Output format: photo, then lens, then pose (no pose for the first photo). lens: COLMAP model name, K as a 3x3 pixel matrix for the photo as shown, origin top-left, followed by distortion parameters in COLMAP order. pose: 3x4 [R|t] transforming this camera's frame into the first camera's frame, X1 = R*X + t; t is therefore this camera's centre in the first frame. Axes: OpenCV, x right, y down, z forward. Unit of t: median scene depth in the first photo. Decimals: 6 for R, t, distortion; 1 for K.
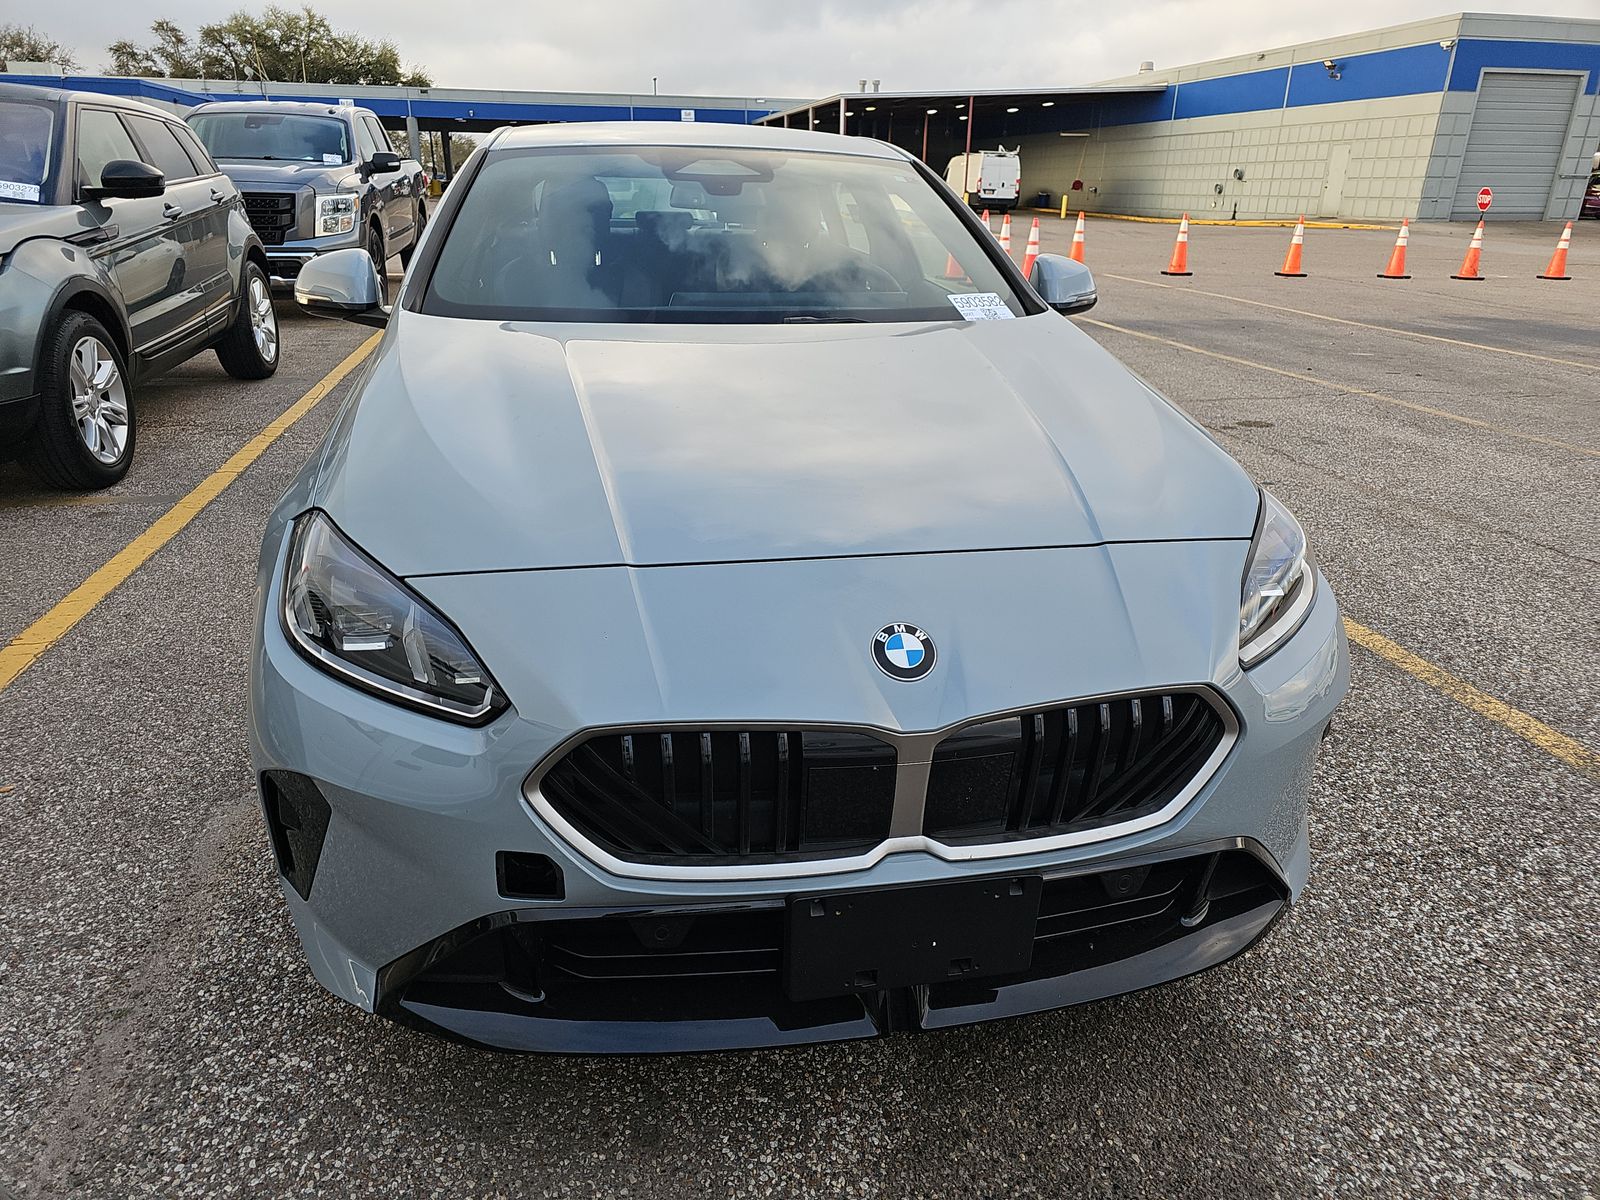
lens RADIAL K [[1087.5, 0, 808.9], [0, 1087.5, 614.5], [0, 0, 1]] dist [0.029391, -0.014538]
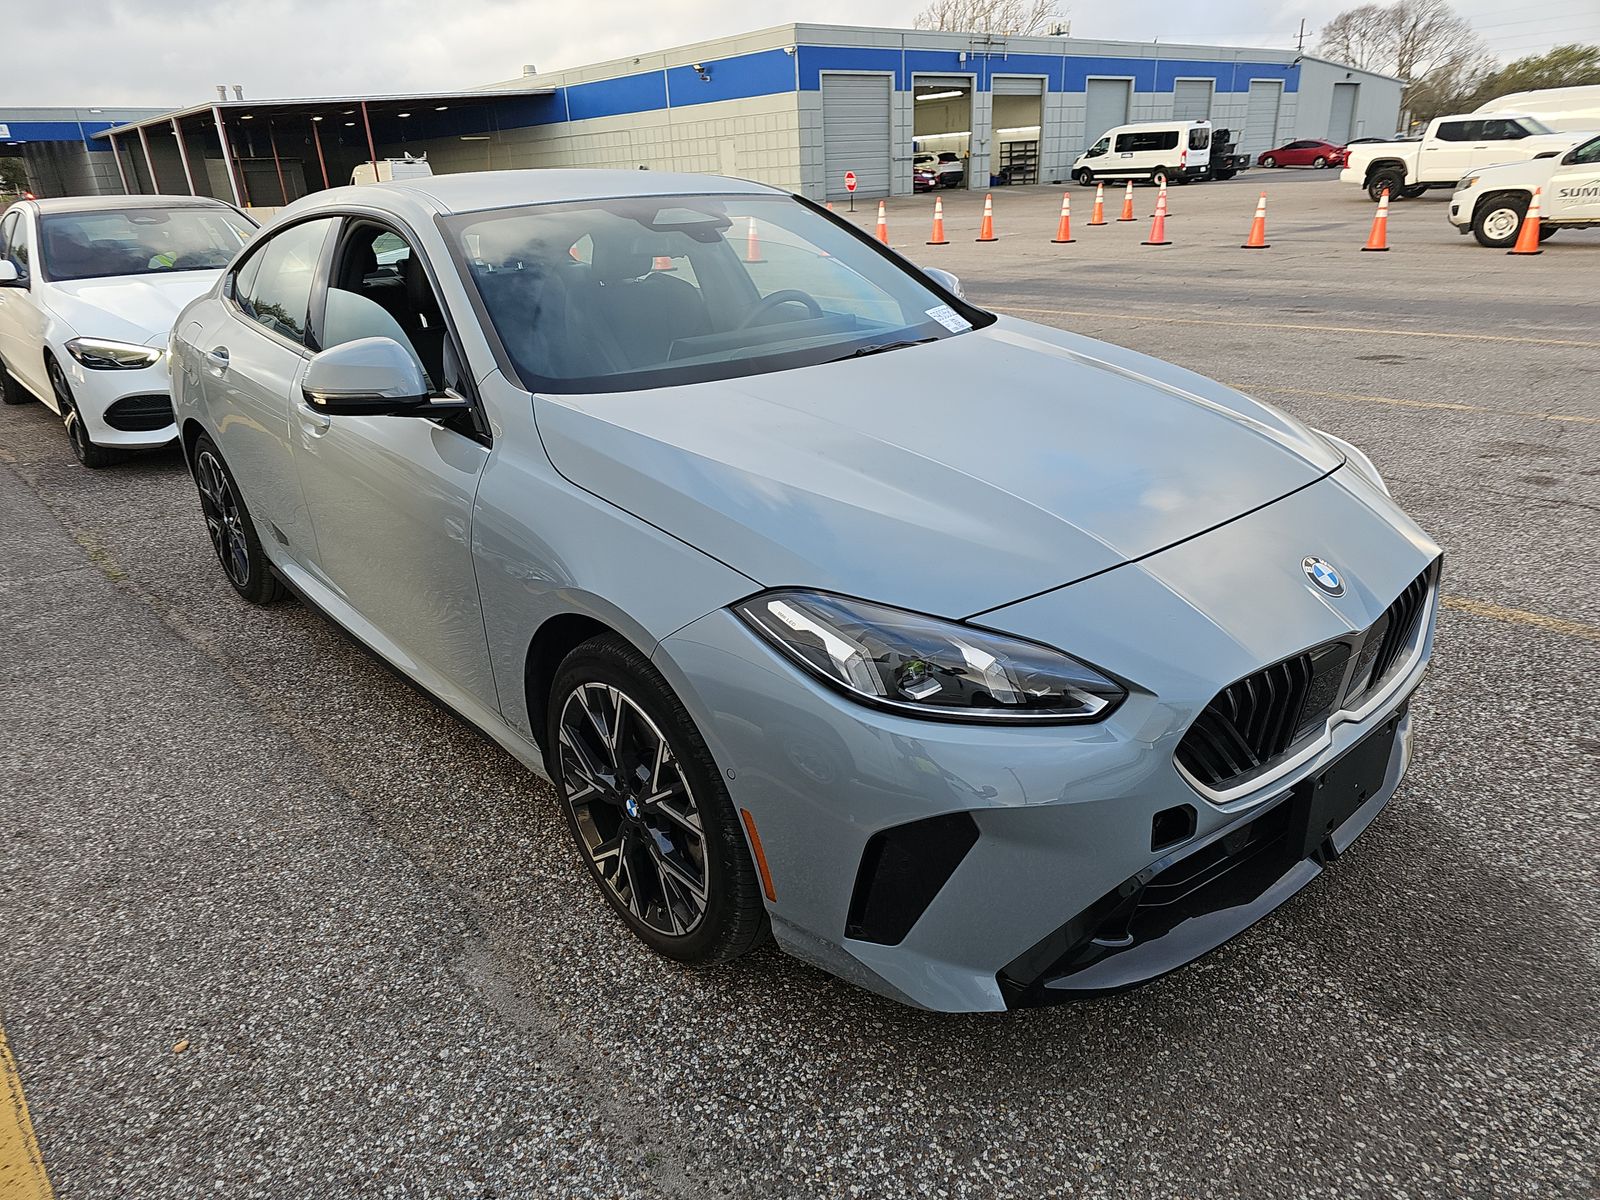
lens RADIAL K [[1087.5, 0, 808.9], [0, 1087.5, 614.5], [0, 0, 1]] dist [0.029391, -0.014538]
pose [[0.872168, -0.254666, 0.417694, -0.844166], [0.249155, 0.966022, 0.068729, -0.132236], [-0.421004, 0.044127, 0.905985, 0.068631]]
